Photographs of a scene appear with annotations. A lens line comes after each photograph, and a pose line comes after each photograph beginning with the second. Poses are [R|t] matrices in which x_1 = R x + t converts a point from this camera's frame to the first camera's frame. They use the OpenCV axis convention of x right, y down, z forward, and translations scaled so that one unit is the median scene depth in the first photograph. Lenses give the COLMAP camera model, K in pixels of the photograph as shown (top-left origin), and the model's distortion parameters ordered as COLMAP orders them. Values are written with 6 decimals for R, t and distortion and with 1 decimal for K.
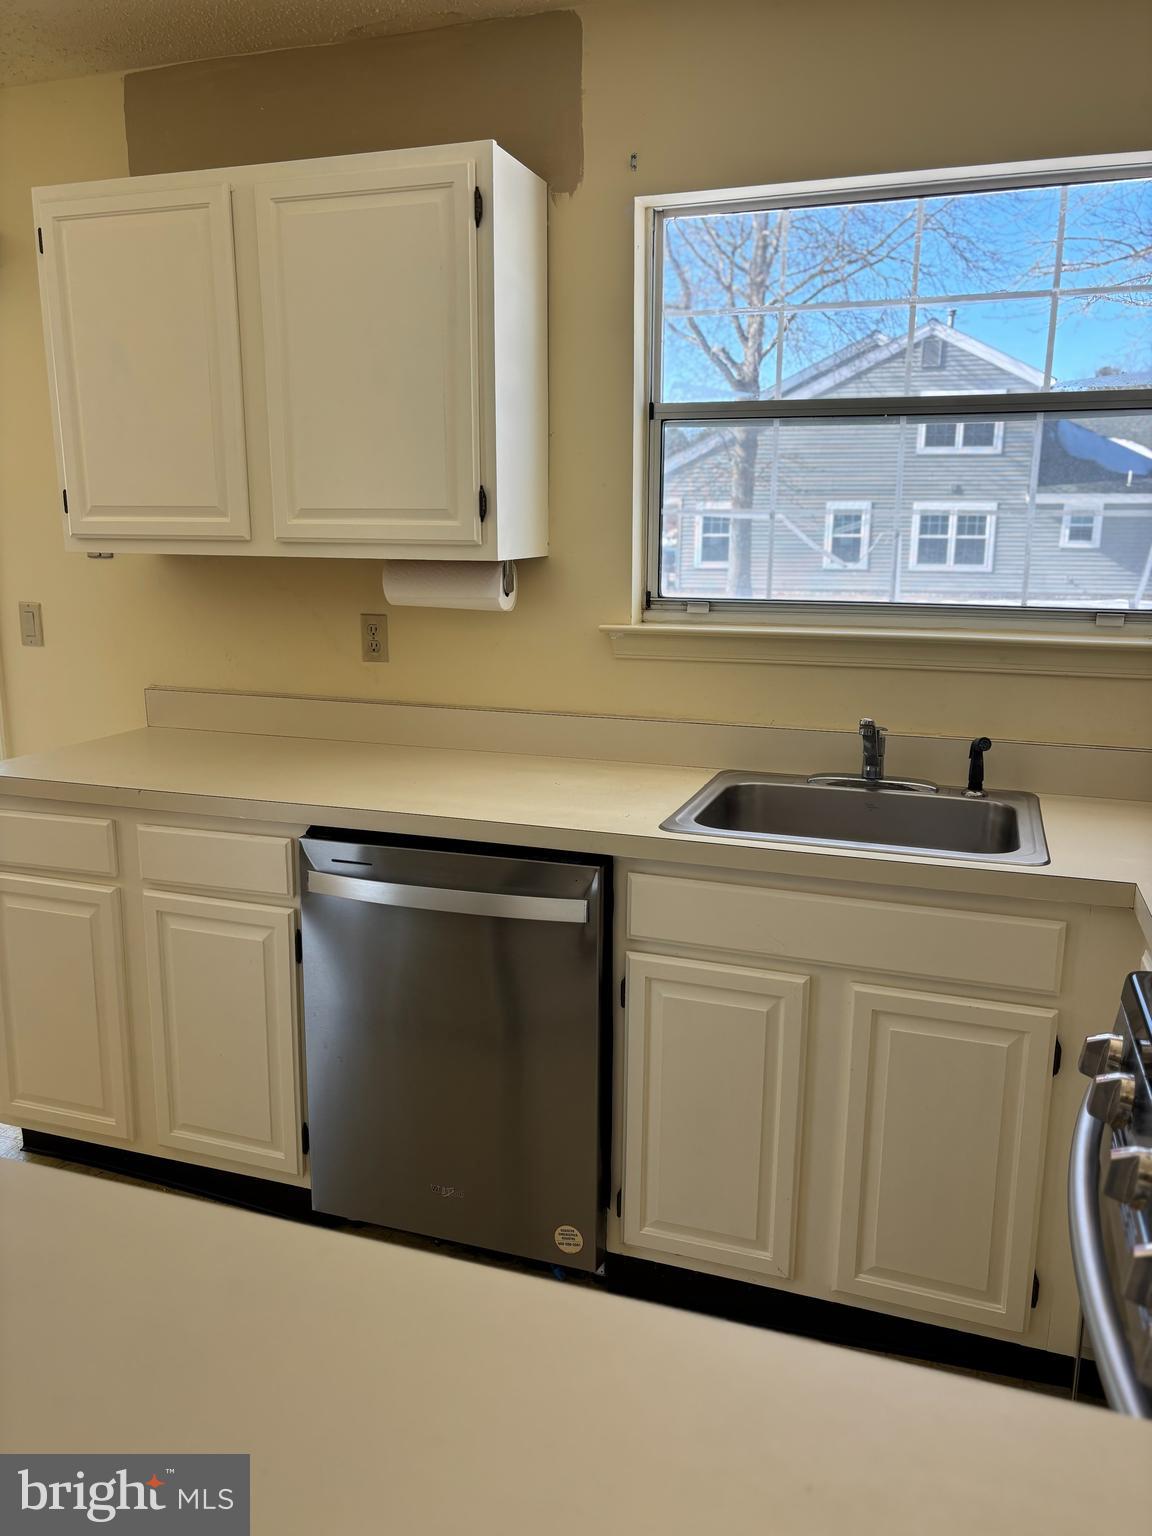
lens RADIAL K [[1167.8, 0, 566.4], [0, 1167.8, 769.6], [0, 0, 1]] dist [-0.003015, -0.000897]
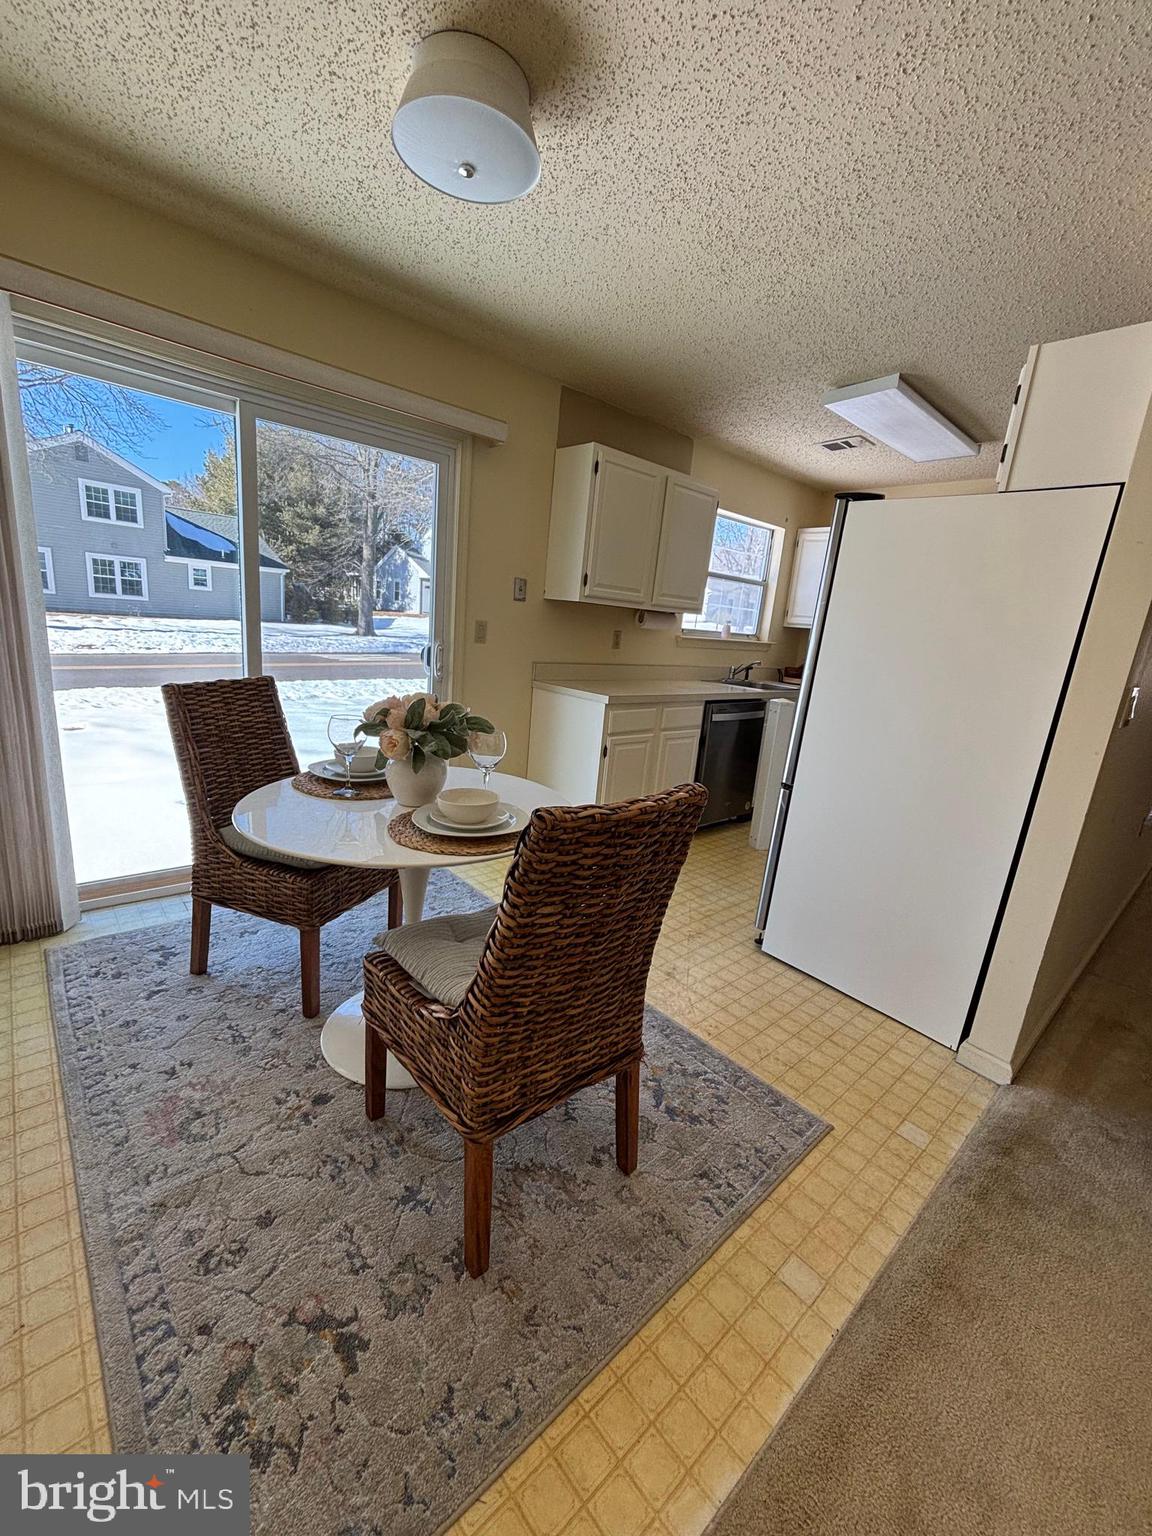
lens RADIAL K [[626.5, 0, 576.0], [0, 626.5, 768.0], [0, 0, 1]] dist [-0.003958, -0.000294]
pose [[0.466941, -0.171077, 0.867582, -1.328323], [0.095776, 0.985120, 0.142707, -0.033738], [-0.879087, 0.016458, 0.476378, 0.359245]]
